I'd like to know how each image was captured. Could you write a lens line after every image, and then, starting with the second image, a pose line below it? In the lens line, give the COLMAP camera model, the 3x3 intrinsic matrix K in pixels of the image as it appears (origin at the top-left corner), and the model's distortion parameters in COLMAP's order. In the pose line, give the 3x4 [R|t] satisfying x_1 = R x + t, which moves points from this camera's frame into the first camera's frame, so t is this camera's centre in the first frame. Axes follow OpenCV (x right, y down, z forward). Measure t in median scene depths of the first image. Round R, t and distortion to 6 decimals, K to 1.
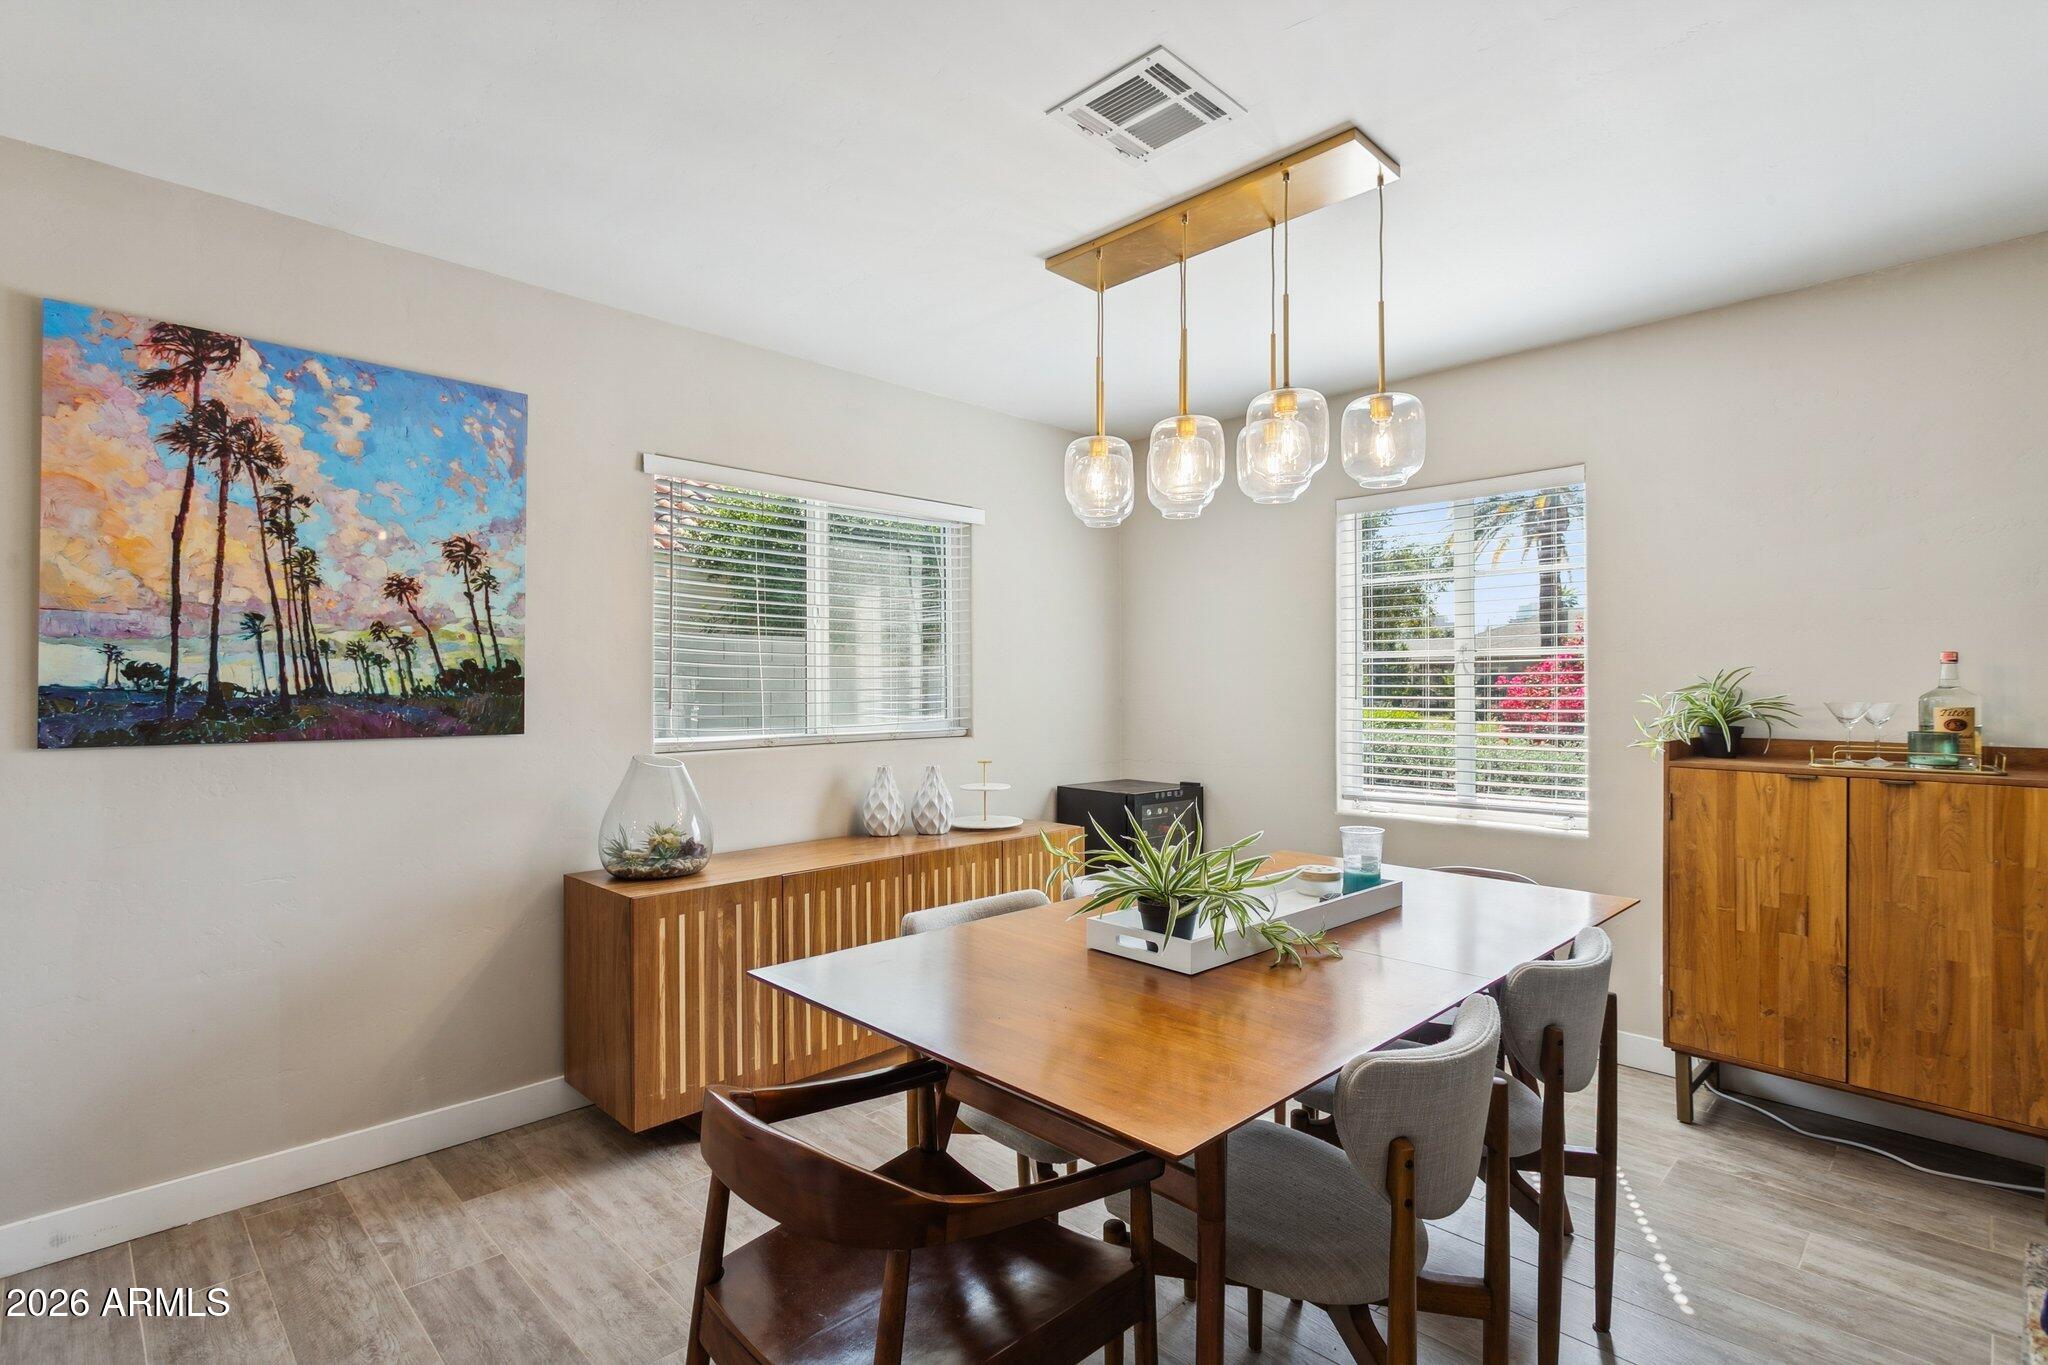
lens RADIAL K [[971.6, 0, 1023.1], [0, 971.6, 675.8], [0, 0, 1]] dist [-0.006025, 0.002187]
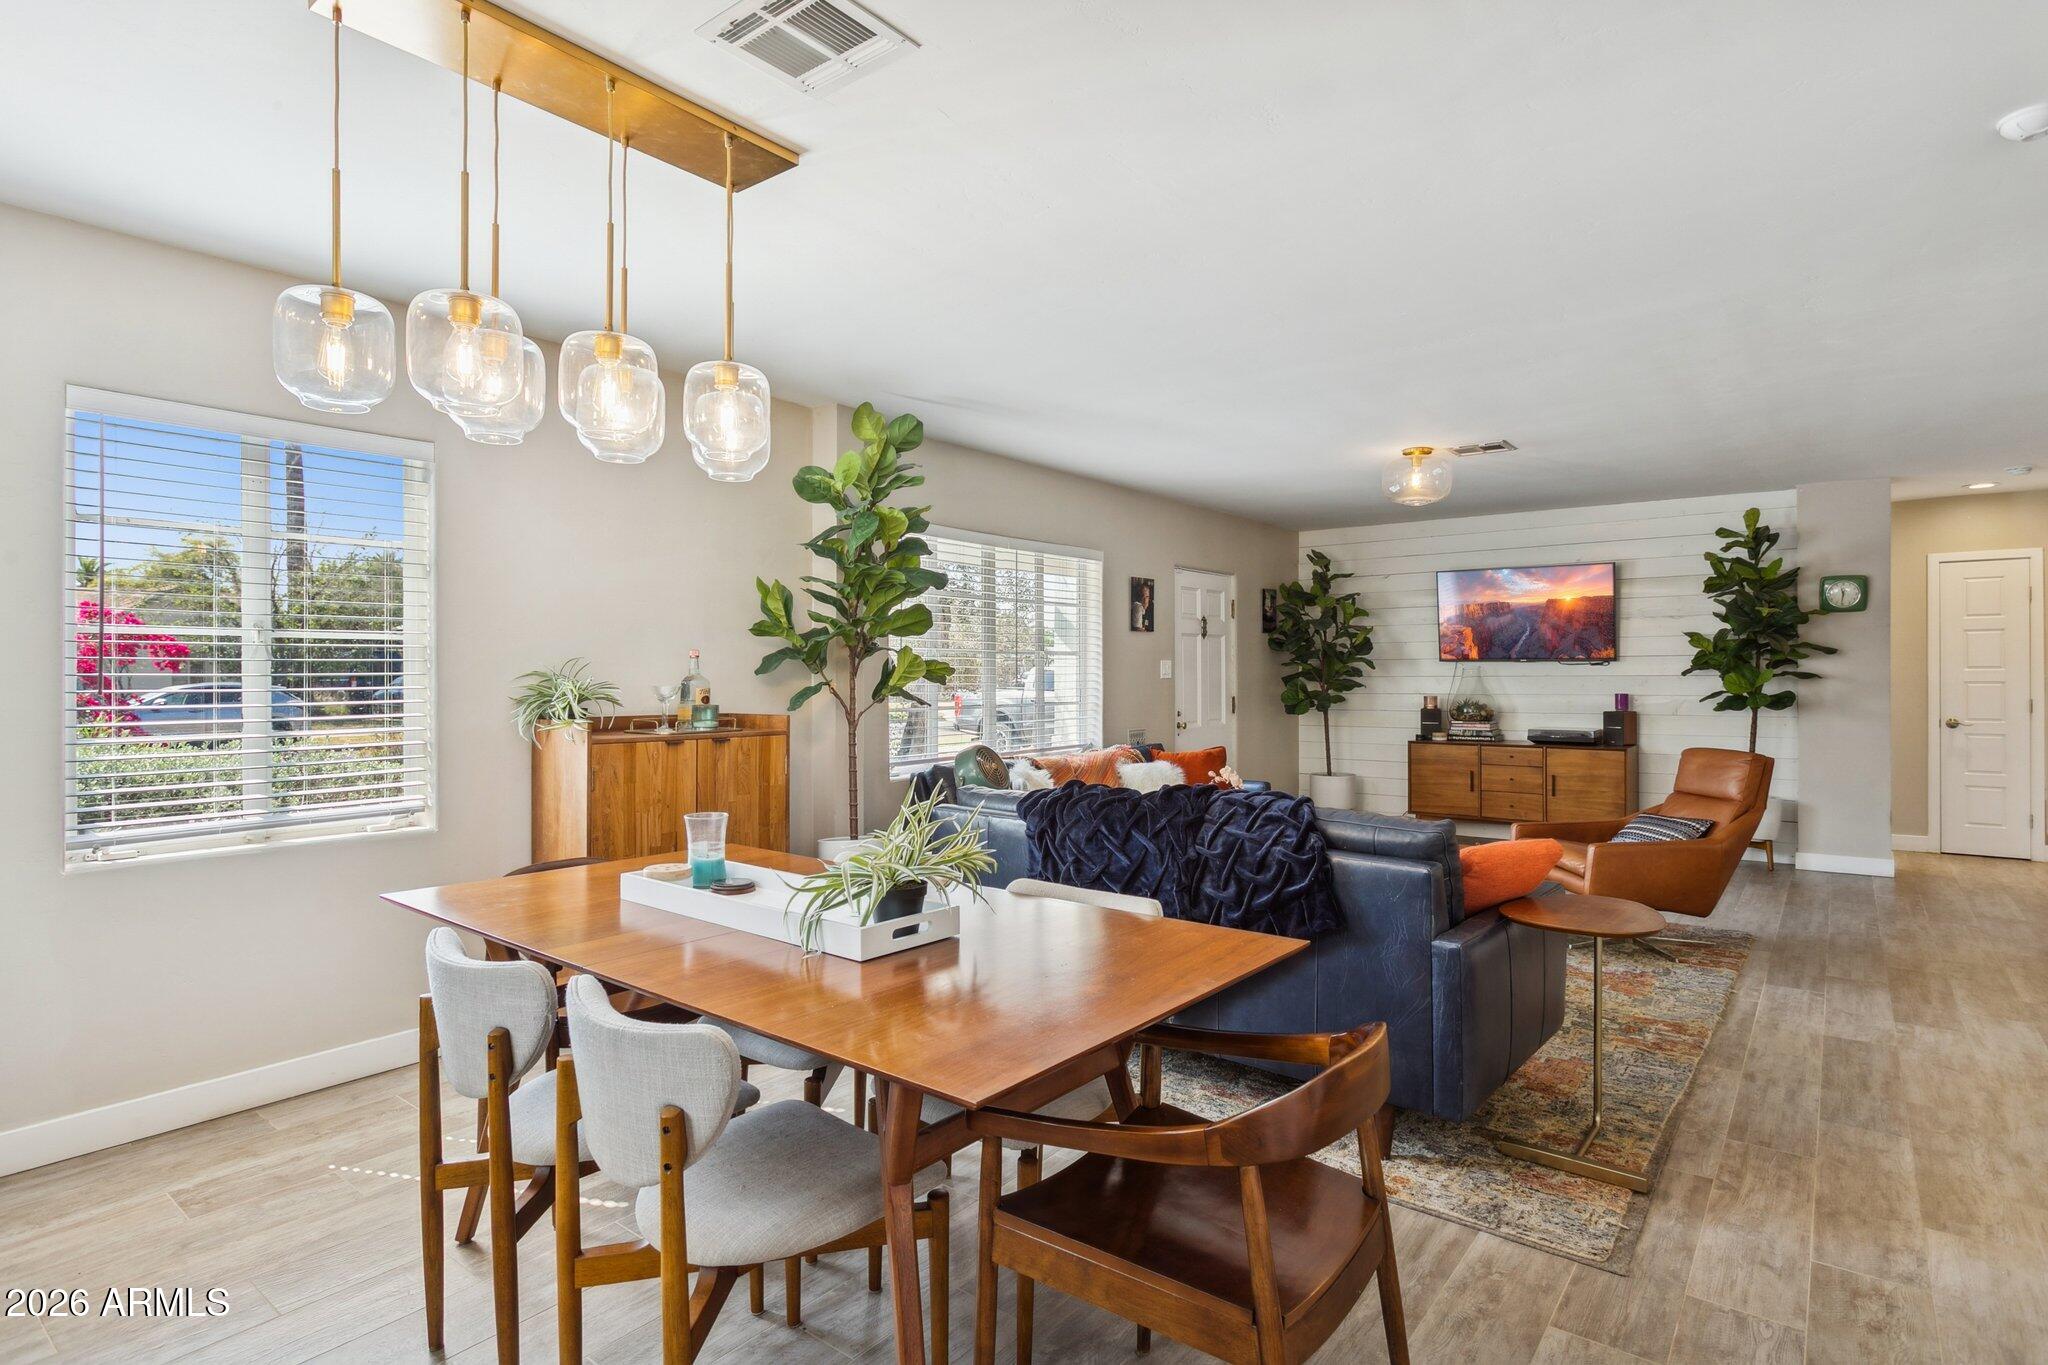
lens RADIAL K [[1051.6, 0, 1026.7], [0, 1051.6, 669.2], [0, 0, 1]] dist [-0.005154, 0.000073]
pose [[-0.119536, 0.004335, 0.992820, -0.723312], [-0.006667, 0.999964, -0.005169, 0.009979], [-0.992807, -0.007237, -0.119503, 0.746117]]
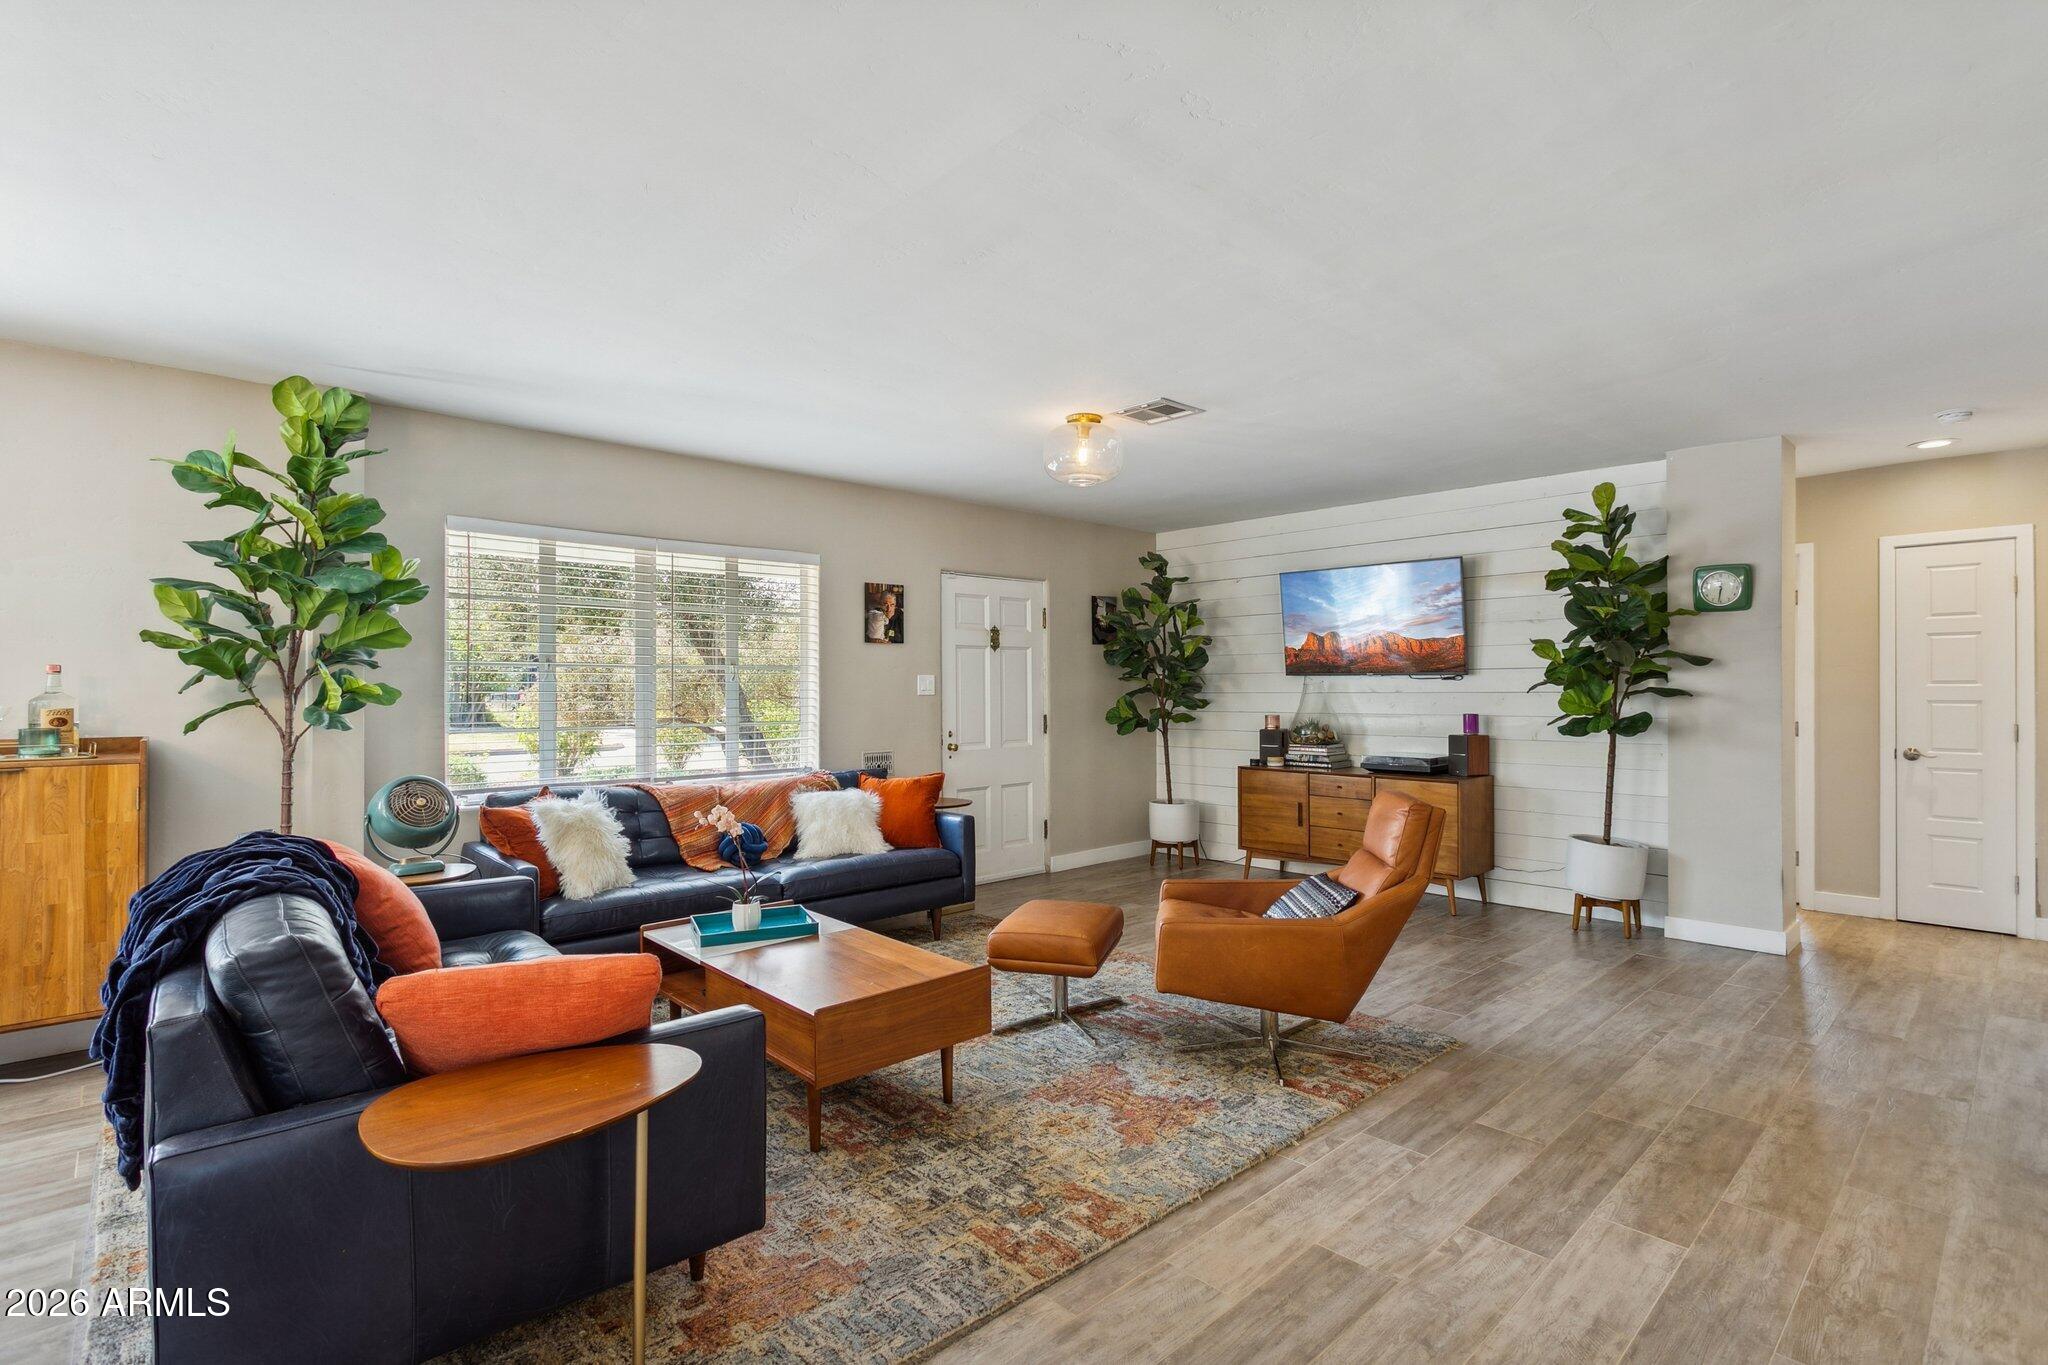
lens RADIAL K [[971.6, 0, 1021.5], [0, 971.6, 685.4], [0, 0, 1]] dist [-0.006025, 0.002187]
pose [[0.030803, 0.001918, 0.999524, -0.286648], [-0.006618, 0.999977, -0.001715, -0.004188], [-0.999504, -0.006562, 0.030815, -0.324222]]
